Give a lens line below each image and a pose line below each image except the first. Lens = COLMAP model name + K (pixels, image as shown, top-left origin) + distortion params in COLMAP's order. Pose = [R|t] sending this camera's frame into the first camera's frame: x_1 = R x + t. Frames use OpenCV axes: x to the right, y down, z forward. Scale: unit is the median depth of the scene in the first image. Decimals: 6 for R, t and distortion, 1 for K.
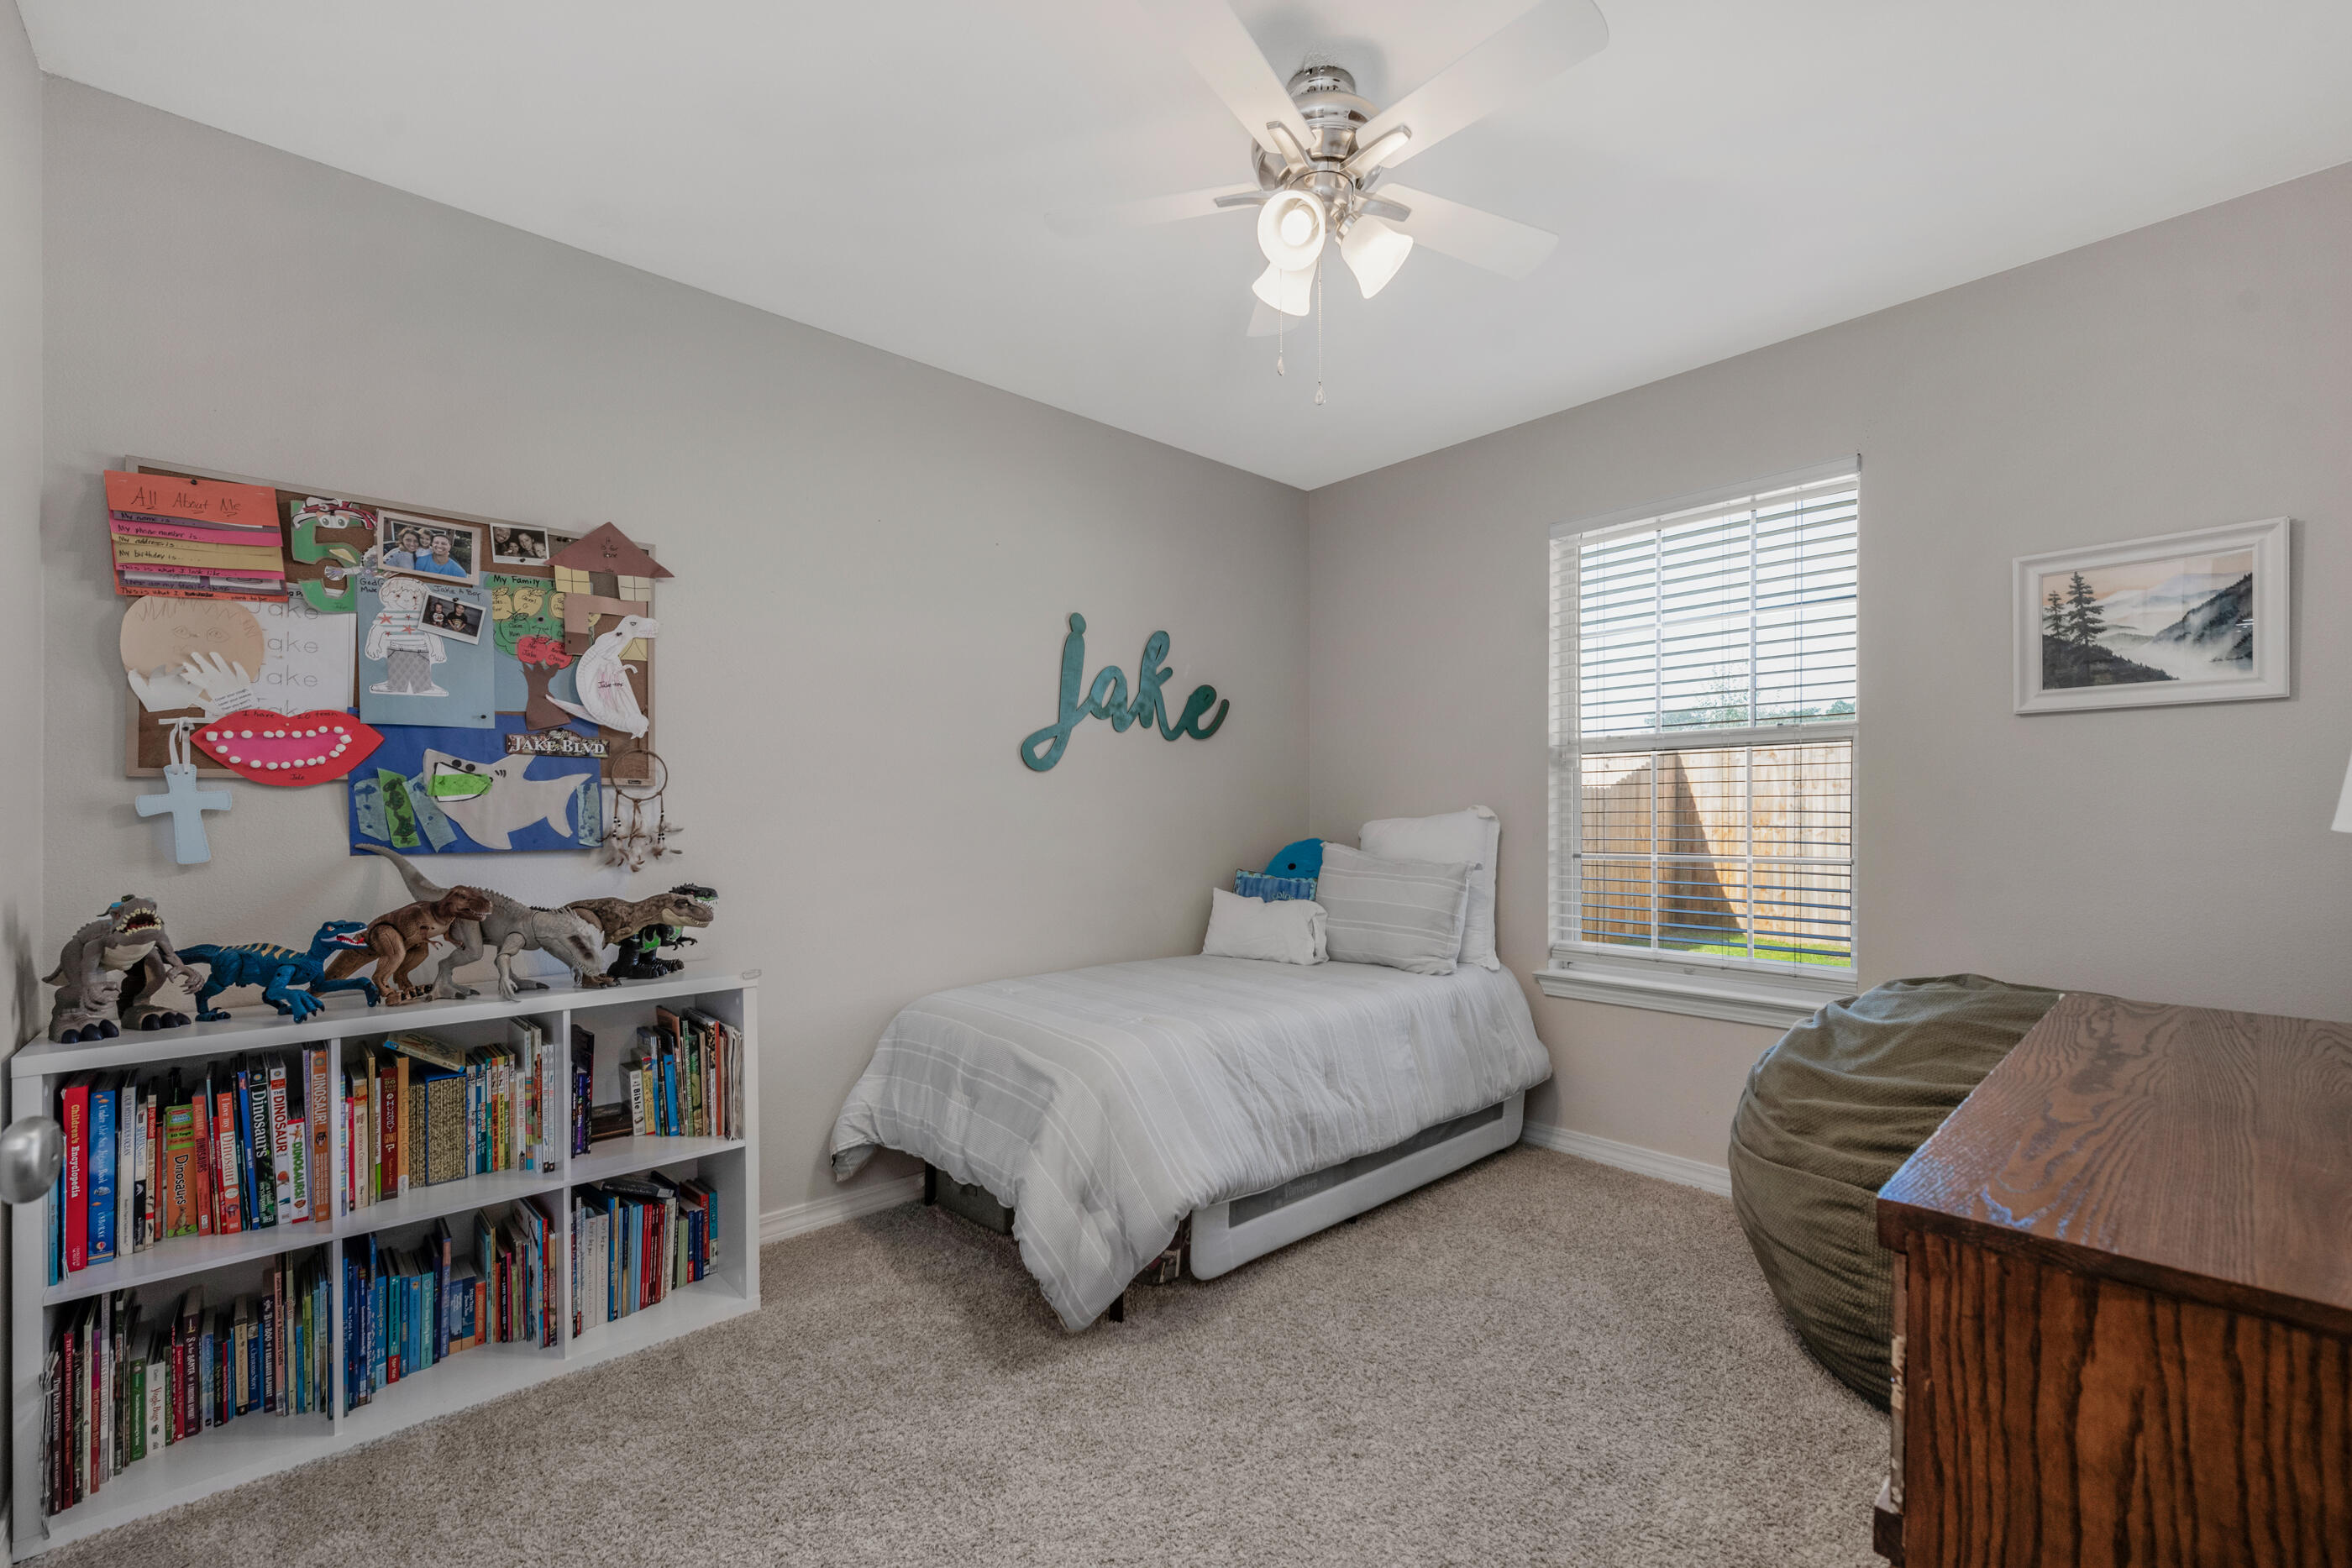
lens RADIAL K [[949.0, 0, 1180.1], [0, 949.0, 801.9], [0, 0, 1]] dist [0.014229, -0.003739]
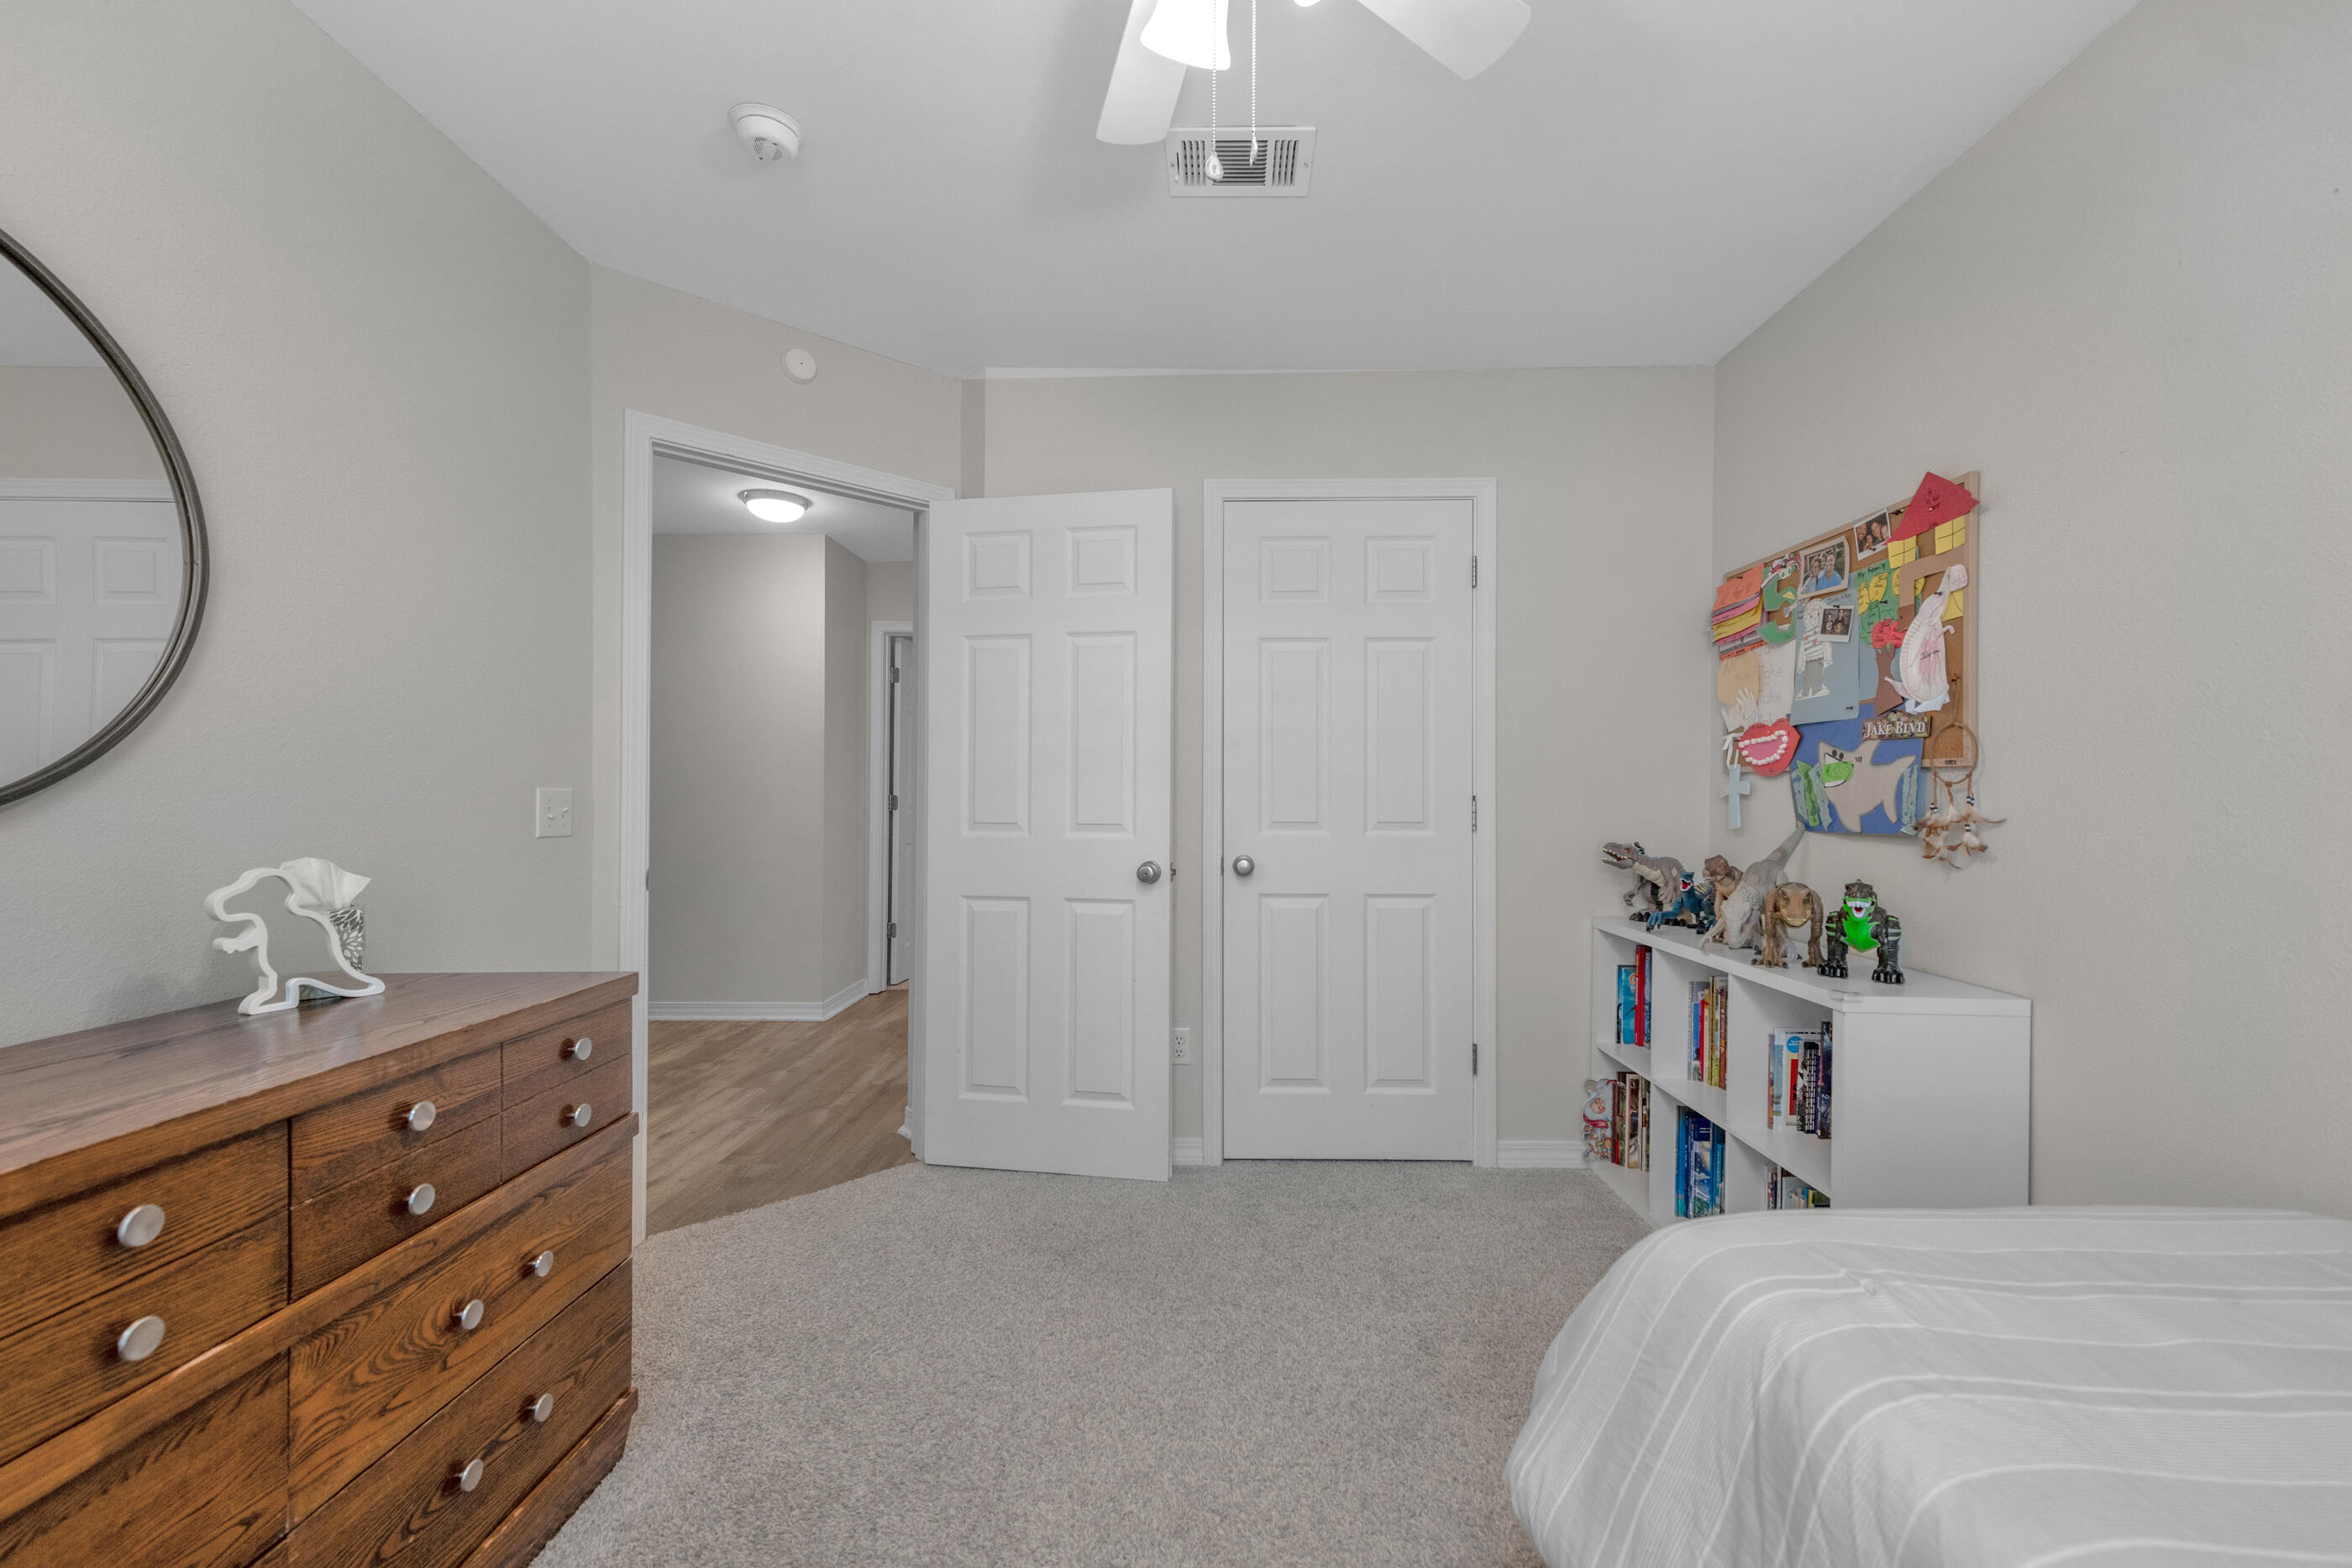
lens RADIAL K [[885.3, 0, 1171.6], [0, 885.3, 791.4], [0, 0, 1]] dist [-0.000746, -0.000019]
pose [[-0.681280, -0.000807, -0.732023, 0.525589], [0.006231, 0.999957, -0.006902, 0.007179], [0.731997, -0.009263, -0.681245, 1.124214]]
